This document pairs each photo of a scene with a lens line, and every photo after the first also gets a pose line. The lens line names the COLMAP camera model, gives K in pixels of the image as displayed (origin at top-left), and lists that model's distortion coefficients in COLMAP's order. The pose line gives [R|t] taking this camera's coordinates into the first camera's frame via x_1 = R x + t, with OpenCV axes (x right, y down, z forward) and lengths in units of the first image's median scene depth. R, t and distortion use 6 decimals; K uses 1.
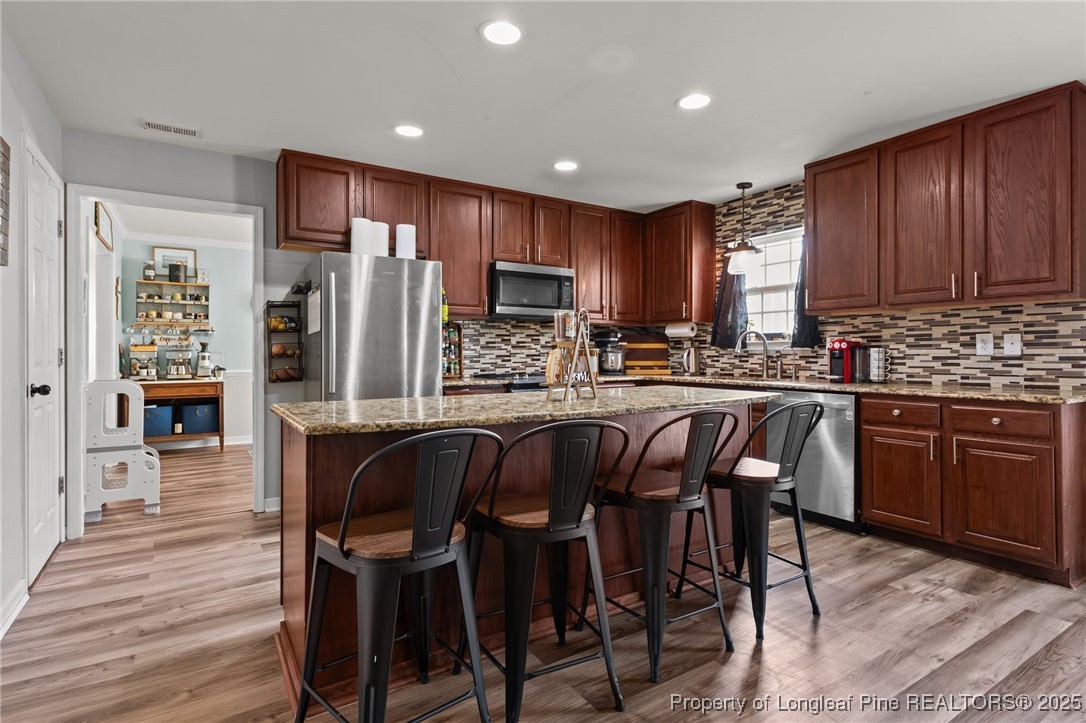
lens RADIAL K [[552.2, 0, 545.9], [0, 552.2, 350.4], [0, 0, 1]] dist [0.004018, 0.000630]
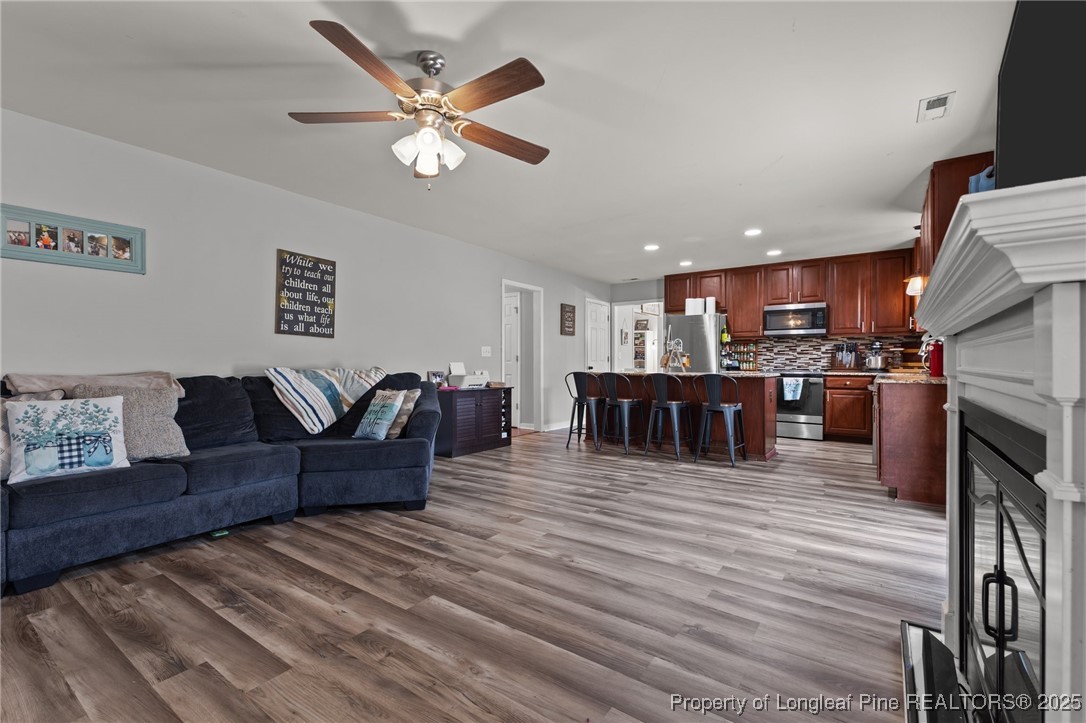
lens RADIAL K [[473.2, 0, 539.9], [0, 473.2, 363.5], [0, 0, 1]] dist [0.007754, 0.000167]
pose [[0.366842, 0.002782, -0.930279, 1.135048], [0.003173, 0.999986, 0.004242, 0.018272], [0.930278, -0.004508, 0.366828, -0.267302]]
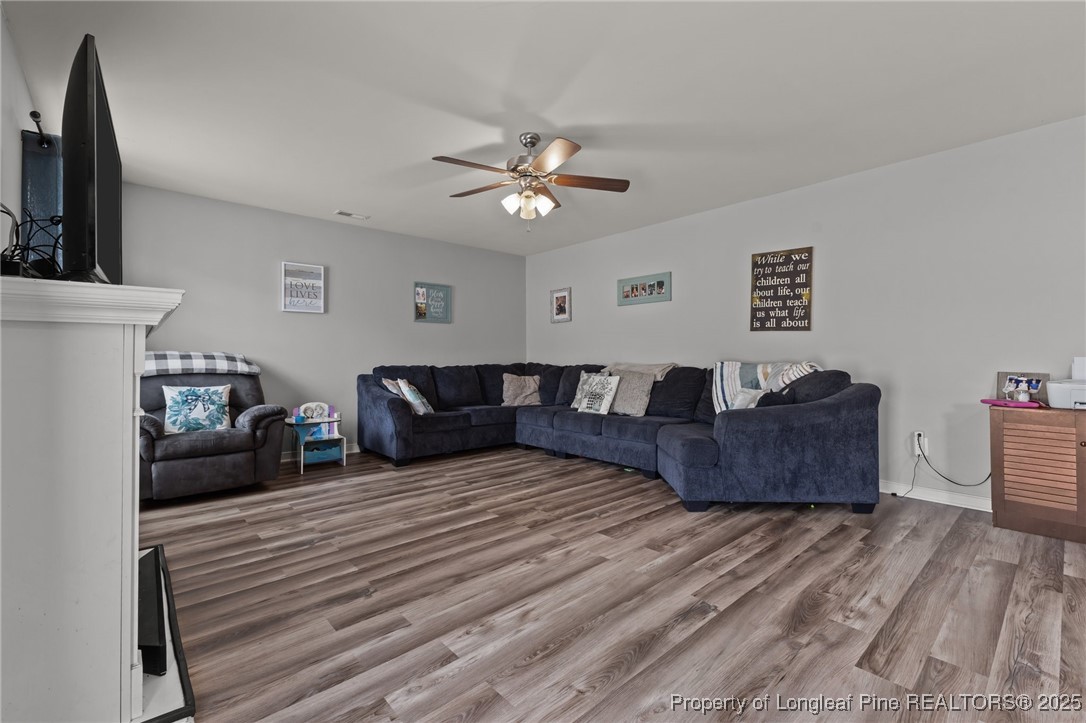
lens RADIAL K [[469.8, 0, 546.4], [0, 469.8, 351.3], [0, 0, 1]] dist [0.001410, 0.000184]
pose [[-0.986865, -0.001196, -0.161545, 0.684783], [0.001565, 0.999855, -0.016964, 0.022252], [0.161542, -0.016994, -0.986719, 0.525850]]
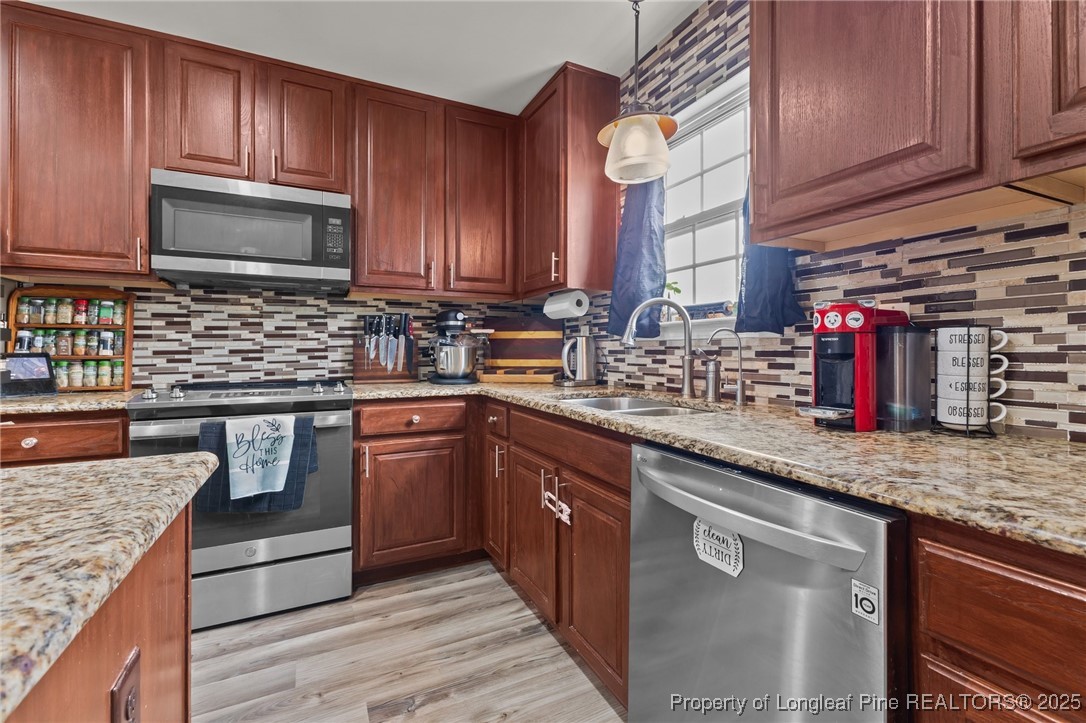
lens RADIAL K [[477.0, 0, 549.2], [0, 477.0, 348.2], [0, 0, 1]] dist [0.005334, -0.000094]
pose [[0.993885, -0.000534, -0.110421, 0.346414], [0.001002, 0.999991, 0.004184, 0.006197], [0.110418, -0.004269, 0.993876, 0.618291]]
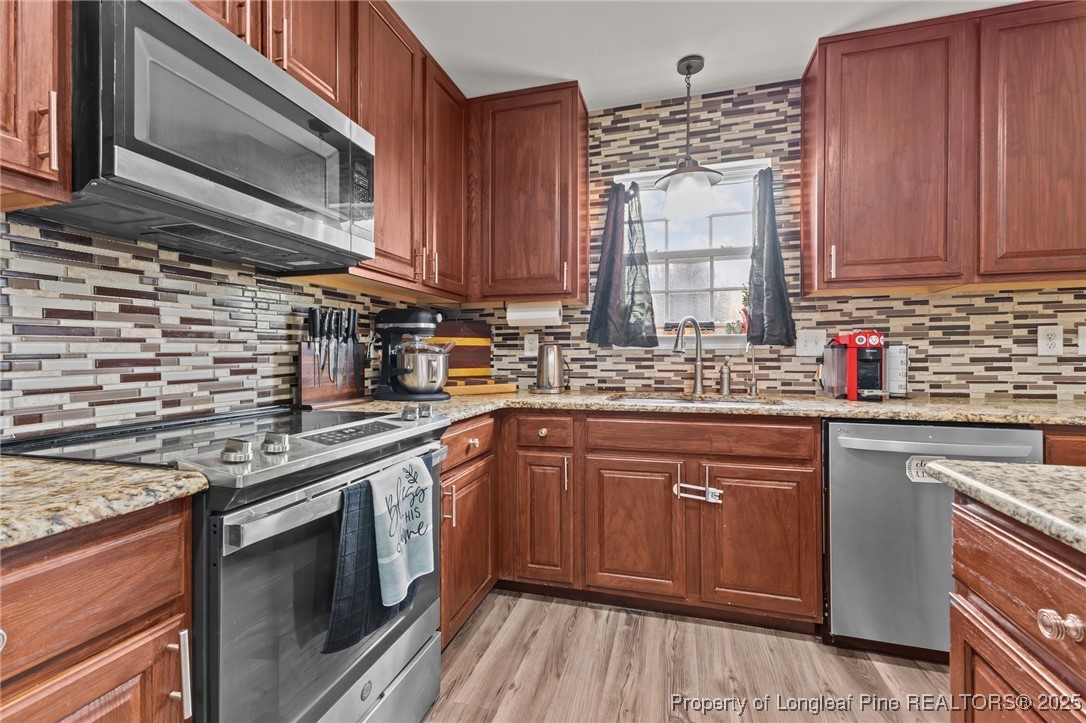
lens RADIAL K [[469.5, 0, 542.5], [0, 469.5, 357.5], [0, 0, 1]] dist [0.009760, -0.000142]
pose [[0.753316, -0.003272, 0.657651, -0.089381], [-0.001520, 0.999976, 0.006716, 0.006427], [-0.657657, -0.006059, 0.753293, 0.765942]]
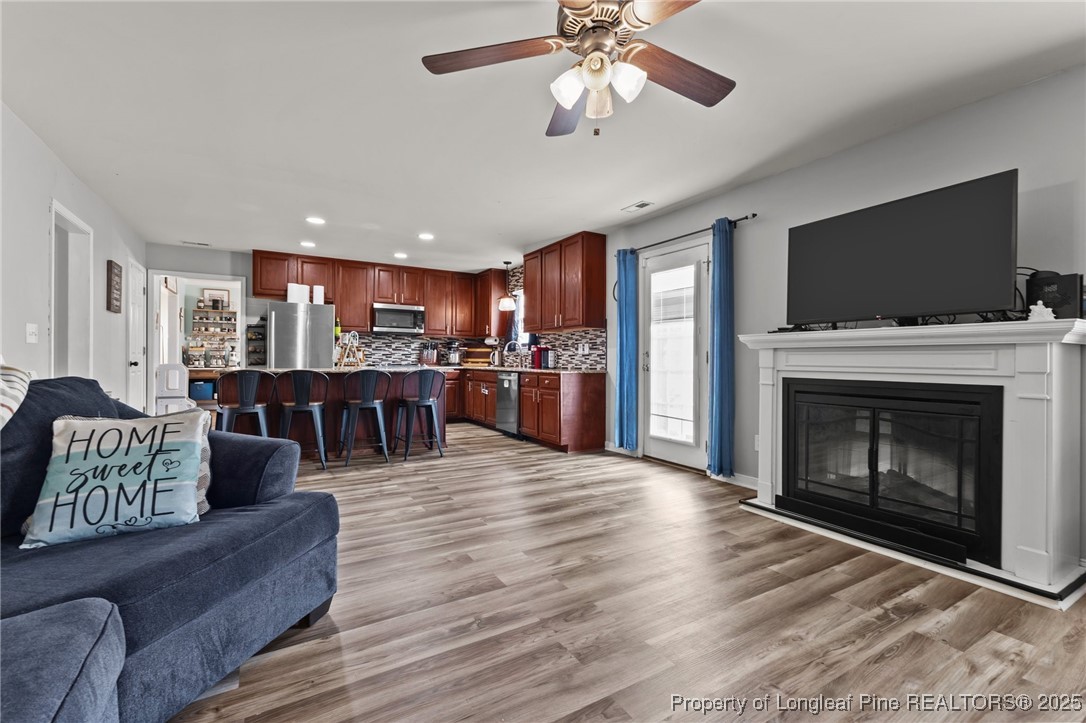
lens RADIAL K [[469.5, 0, 542.5], [0, 469.5, 357.5], [0, 0, 1]] dist [0.009760, -0.000142]
pose [[0.999273, 0.009190, -0.037006, 0.565878], [-0.009195, 0.999958, 0.000037, 0.018178], [0.037005, 0.000303, 0.999315, -0.595755]]
